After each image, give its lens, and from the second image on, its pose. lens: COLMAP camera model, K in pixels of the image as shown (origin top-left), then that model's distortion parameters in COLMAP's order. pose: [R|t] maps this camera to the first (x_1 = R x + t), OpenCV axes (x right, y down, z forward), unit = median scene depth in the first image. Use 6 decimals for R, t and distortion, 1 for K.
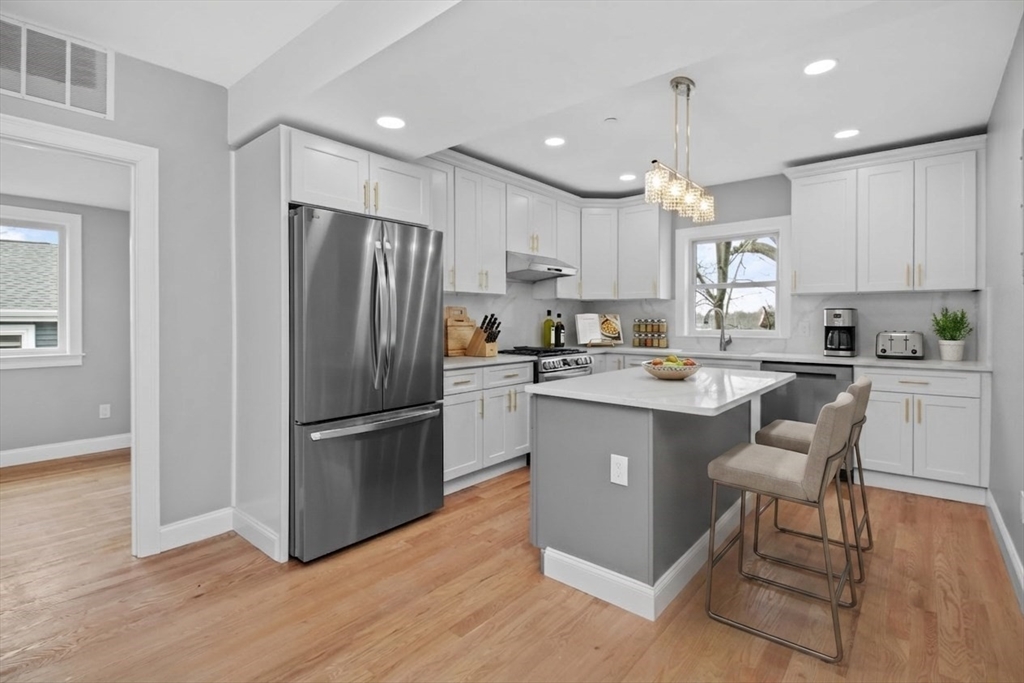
lens RADIAL K [[486.7, 0, 518.6], [0, 486.7, 328.3], [0, 0, 1]] dist [0.042244, -0.029428]
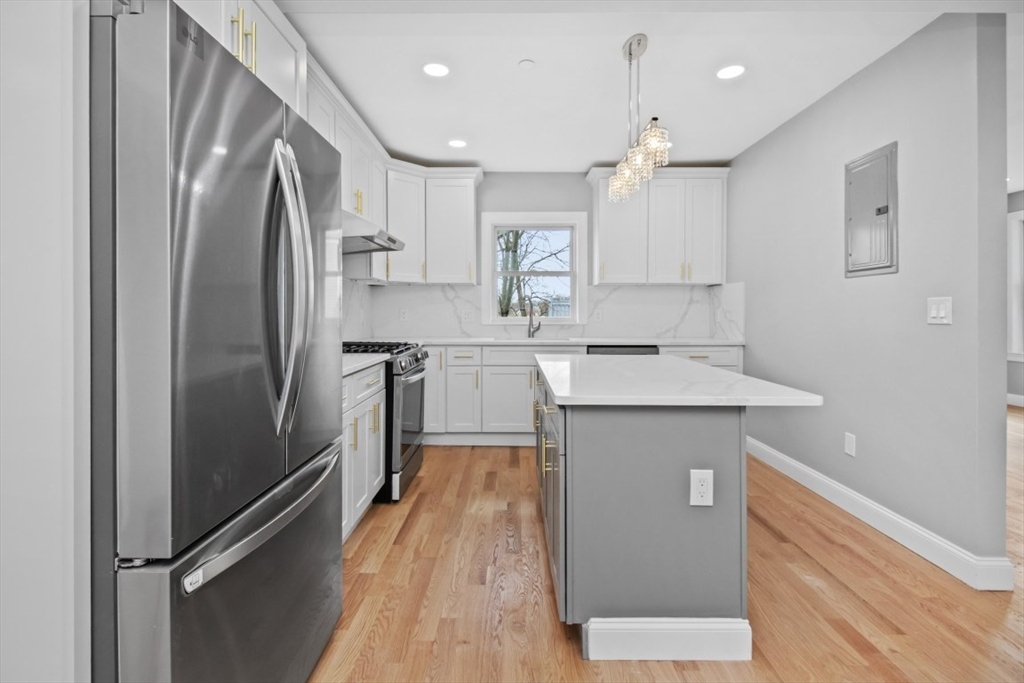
lens RADIAL K [[477.4, 0, 514.3], [0, 477.4, 314.9], [0, 0, 1]] dist [0.042136, -0.027019]
pose [[0.764219, -0.005783, 0.644930, -0.317096], [0.011580, 0.999922, -0.004755, 0.004299], [-0.644852, 0.011102, 0.764227, 0.351191]]
